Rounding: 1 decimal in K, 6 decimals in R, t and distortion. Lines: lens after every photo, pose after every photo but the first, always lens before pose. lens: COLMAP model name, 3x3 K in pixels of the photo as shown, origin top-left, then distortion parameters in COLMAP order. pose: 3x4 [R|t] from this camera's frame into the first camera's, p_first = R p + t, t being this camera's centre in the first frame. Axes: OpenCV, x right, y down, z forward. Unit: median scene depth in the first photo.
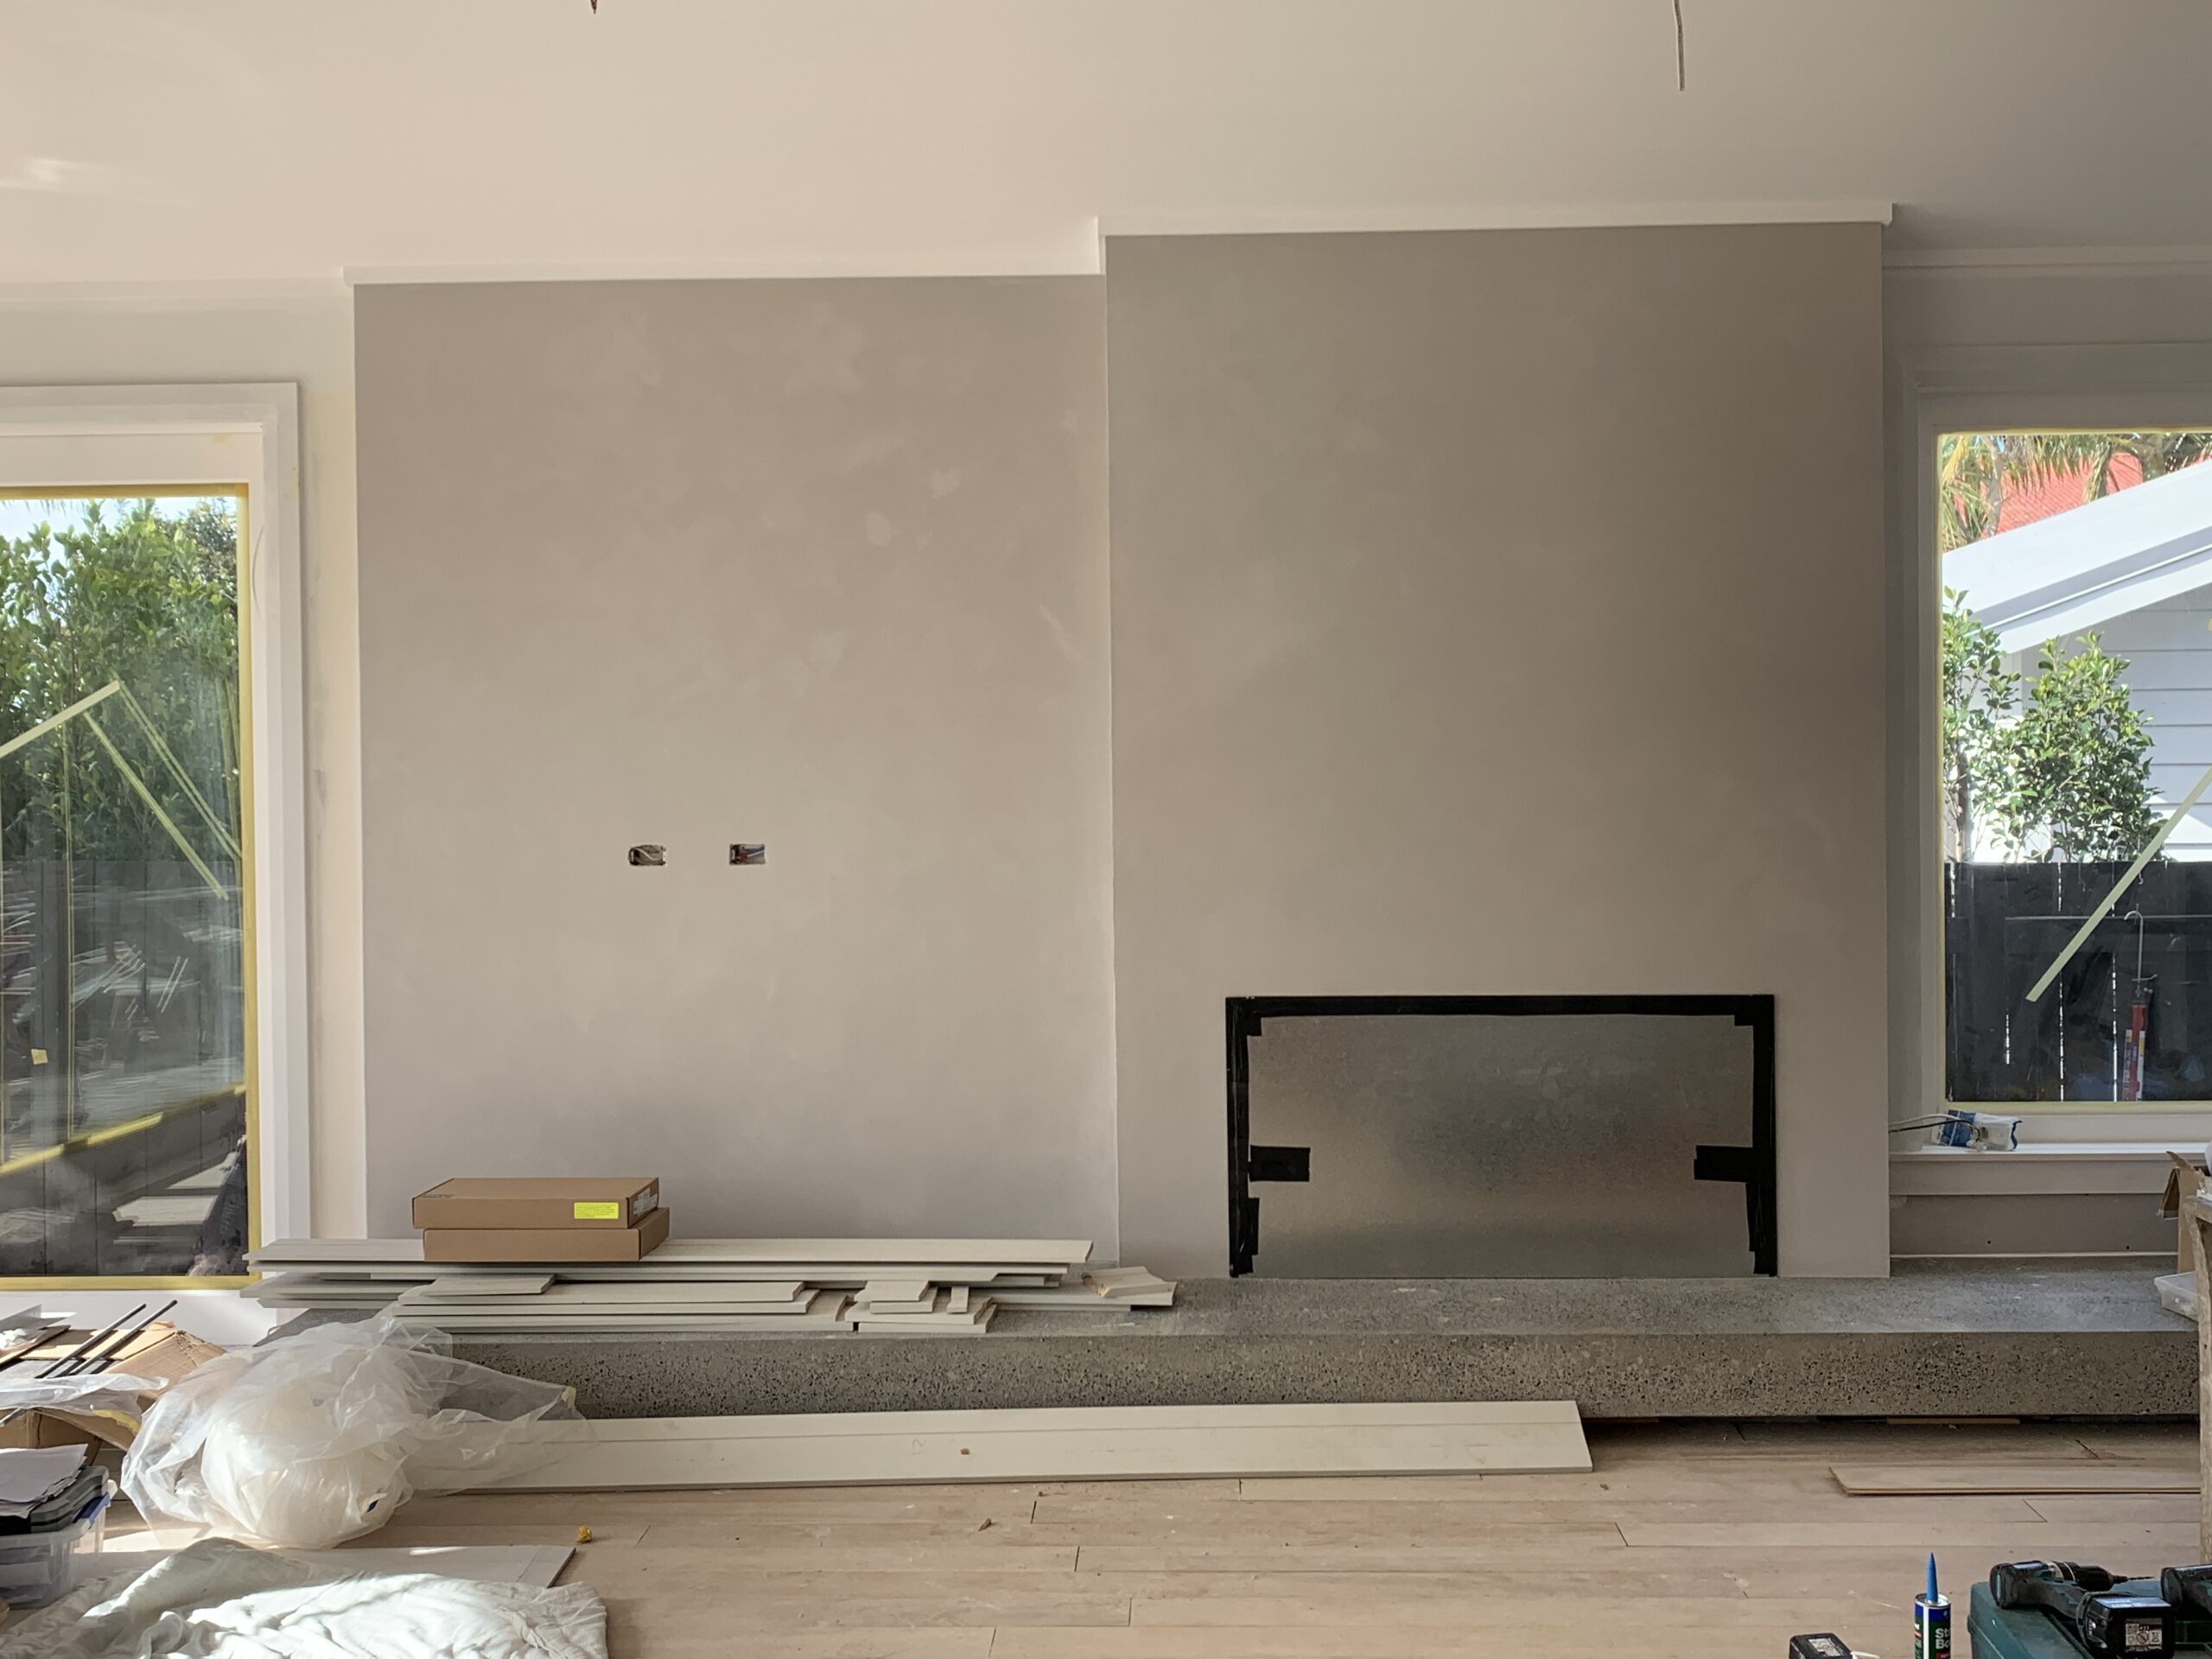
lens RADIAL K [[2210.7, 0, 1106.0], [0, 2210.7, 829.5], [0, 0, 1]] dist [0.126682, -0.272517]
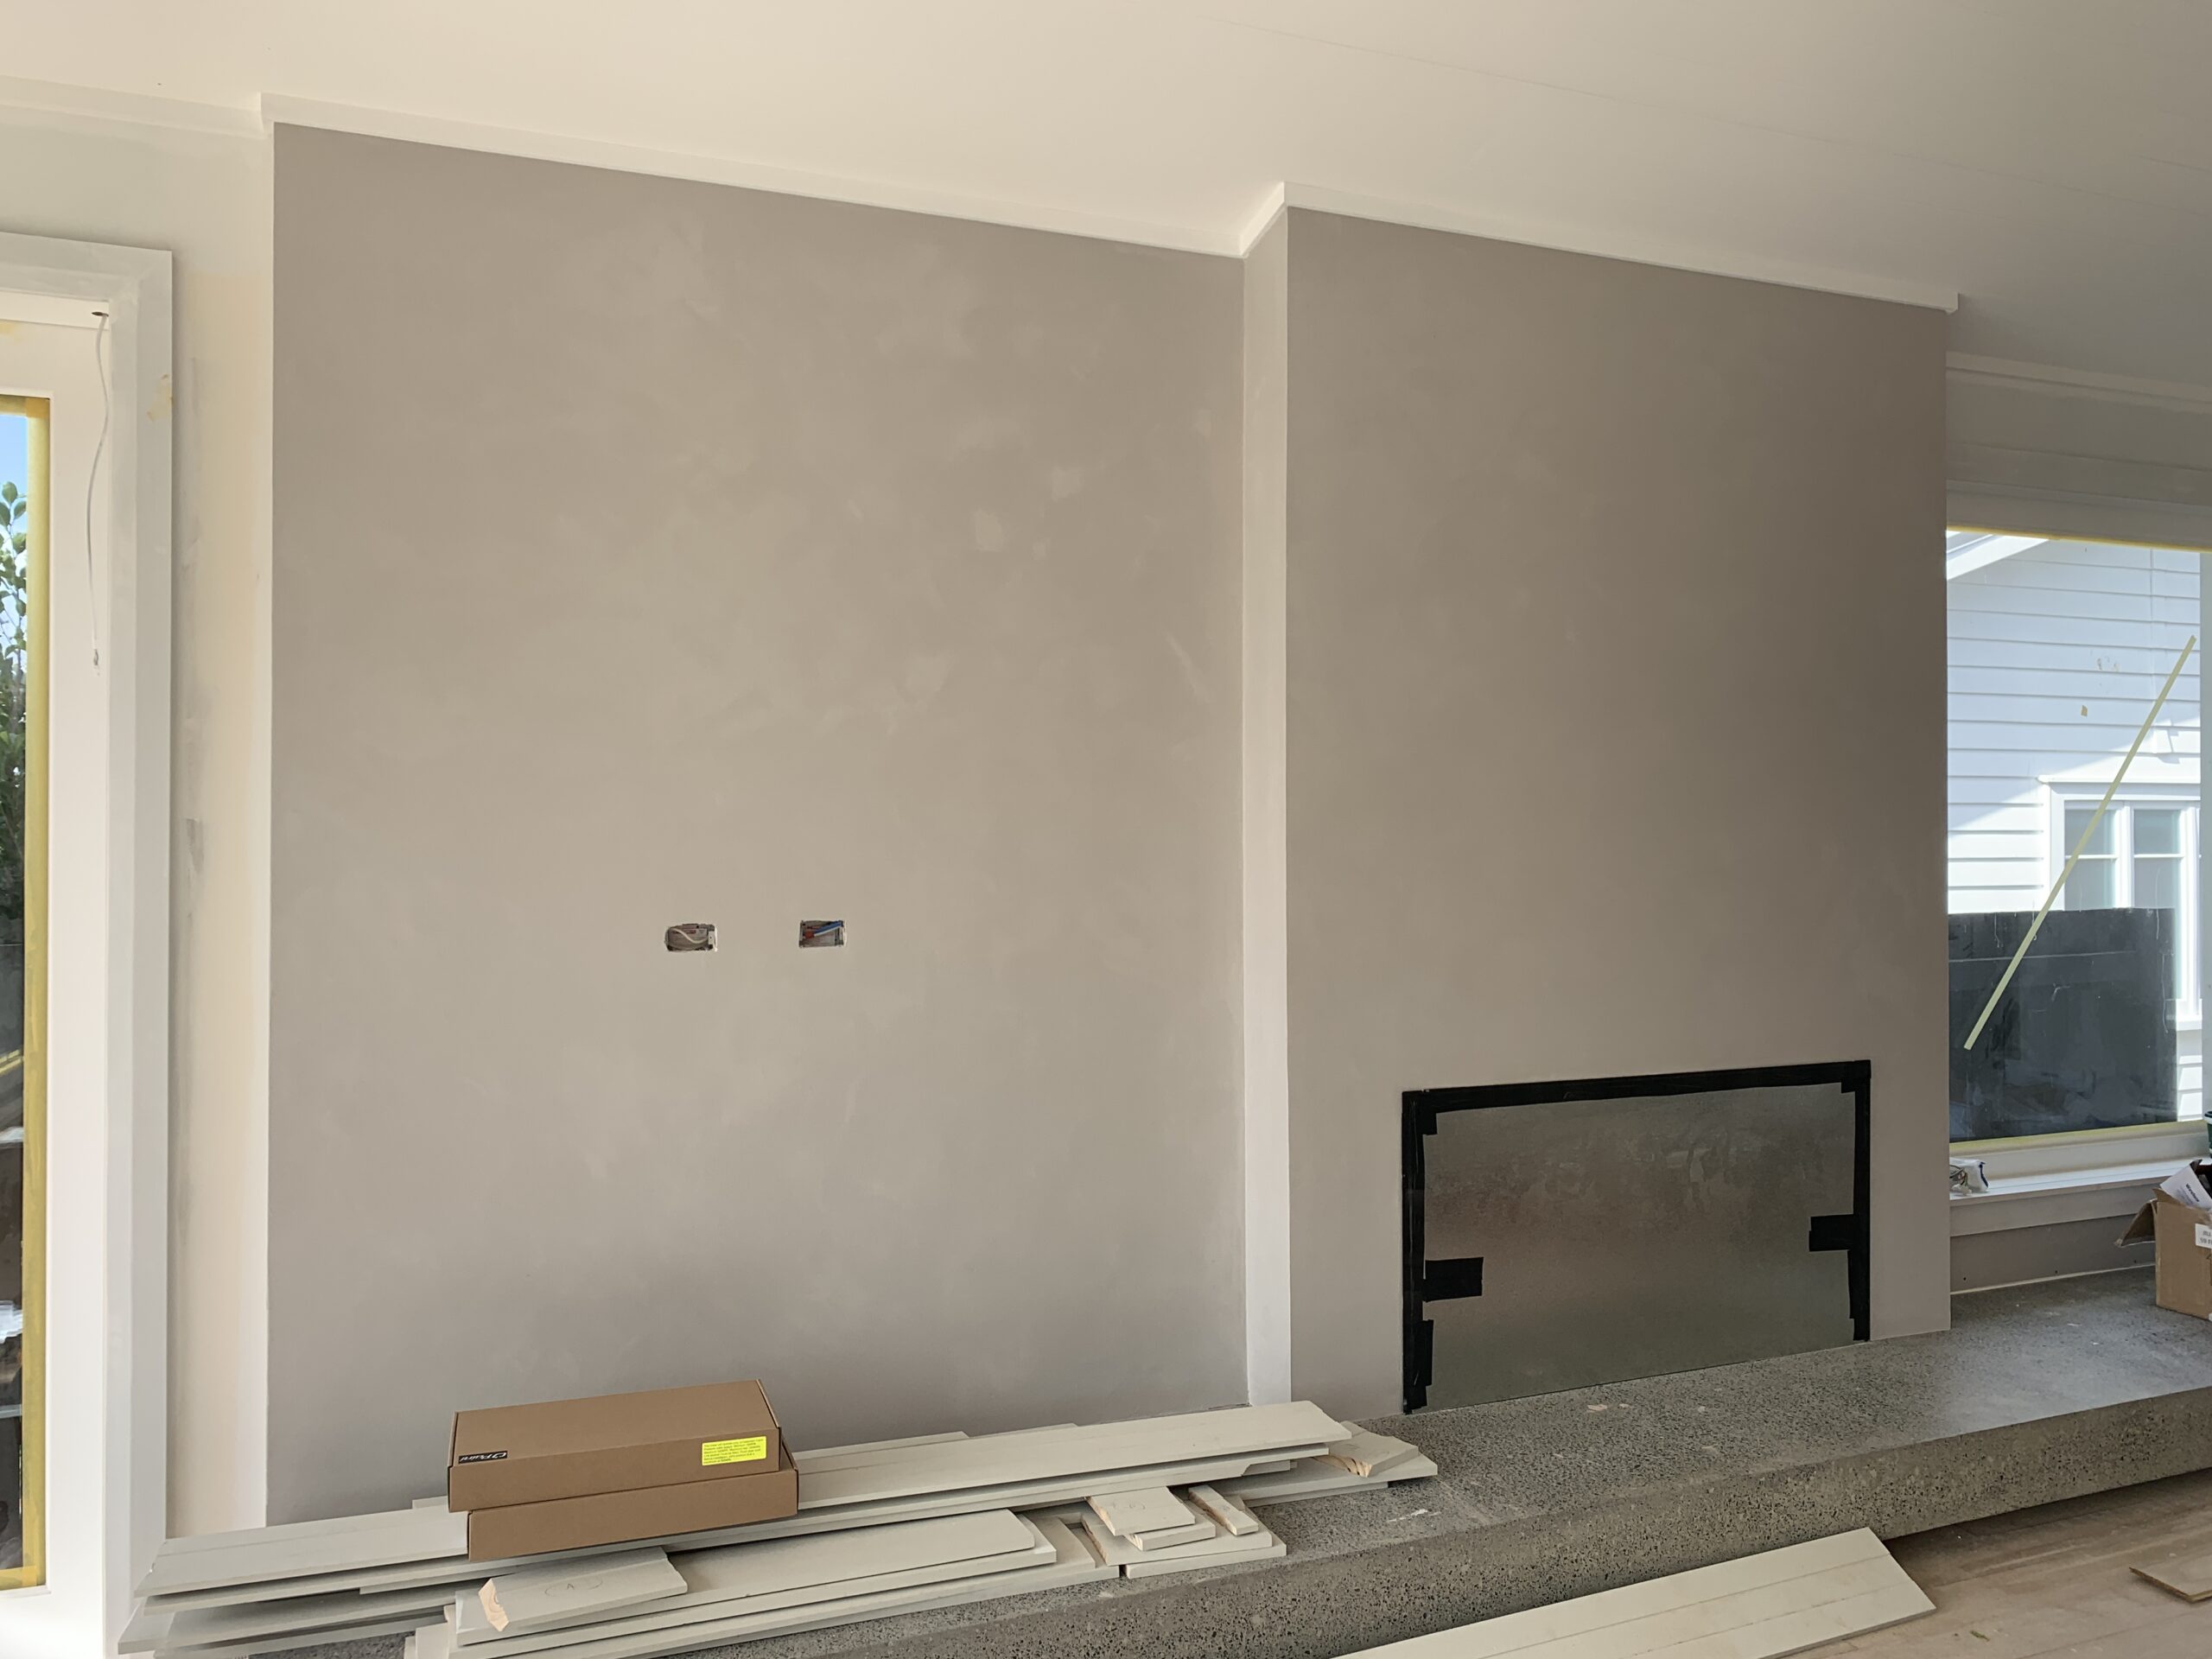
lens RADIAL K [[1687.1, 0, 1106.0], [0, 1687.1, 829.5], [0, 0, 1]] dist [0.002577, 0.007517]
pose [[0.917219, 0.009263, 0.398275, -0.317021], [0.002116, 0.999602, -0.028120, -0.008677], [-0.398377, 0.026635, 0.916835, 0.437088]]
